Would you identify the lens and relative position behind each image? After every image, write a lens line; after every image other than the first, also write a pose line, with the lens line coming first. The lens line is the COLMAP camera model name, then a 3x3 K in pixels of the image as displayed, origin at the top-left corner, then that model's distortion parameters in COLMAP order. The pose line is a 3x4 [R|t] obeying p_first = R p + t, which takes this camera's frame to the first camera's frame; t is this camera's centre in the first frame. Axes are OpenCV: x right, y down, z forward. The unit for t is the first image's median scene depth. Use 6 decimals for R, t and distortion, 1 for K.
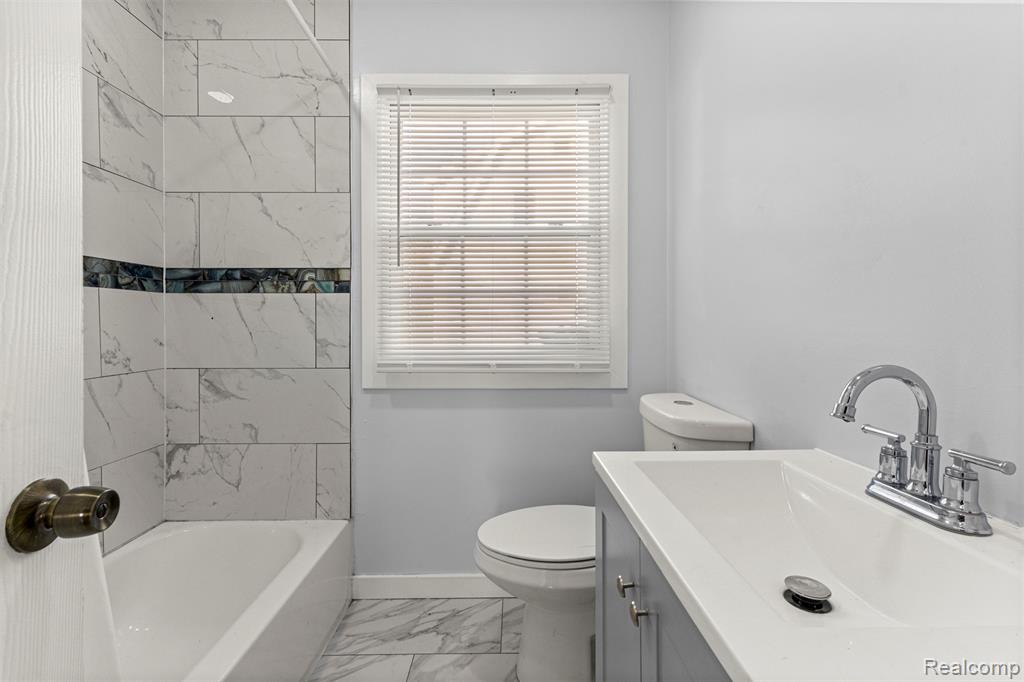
lens RADIAL K [[444.7, 0, 507.8], [0, 444.7, 345.4], [0, 0, 1]] dist [0.005336, -0.000771]
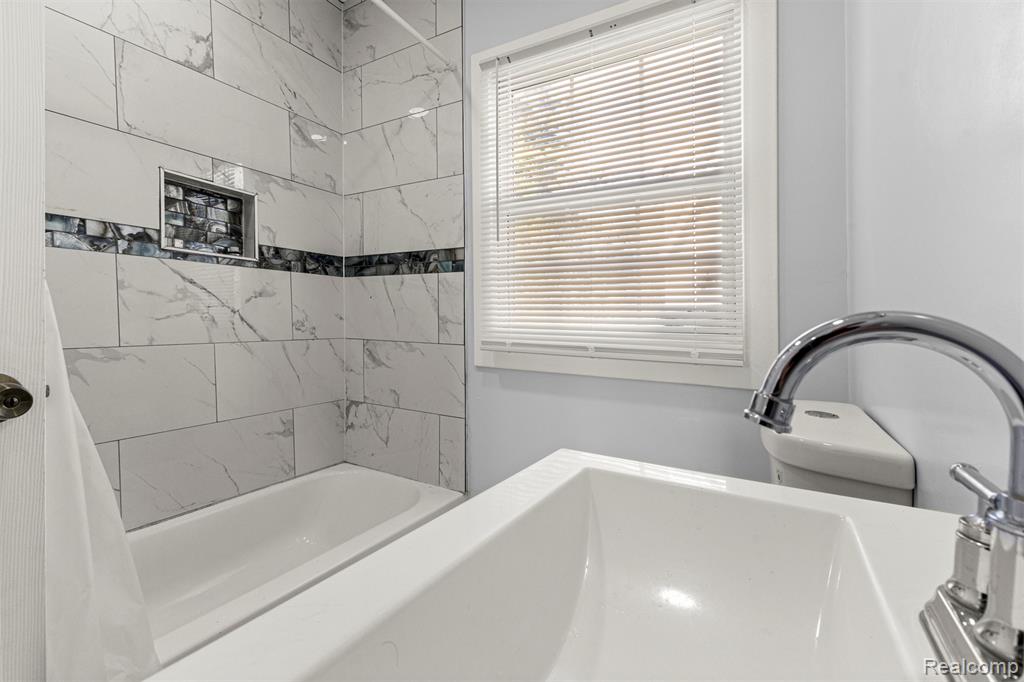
lens RADIAL K [[444.7, 0, 529.3], [0, 444.7, 337.3], [0, 0, 1]] dist [0.005336, -0.000771]
pose [[0.860944, 0.035190, -0.507481, 0.309690], [-0.045827, 0.998913, -0.008479, 0.036430], [0.506631, 0.030556, 0.861621, 0.195497]]
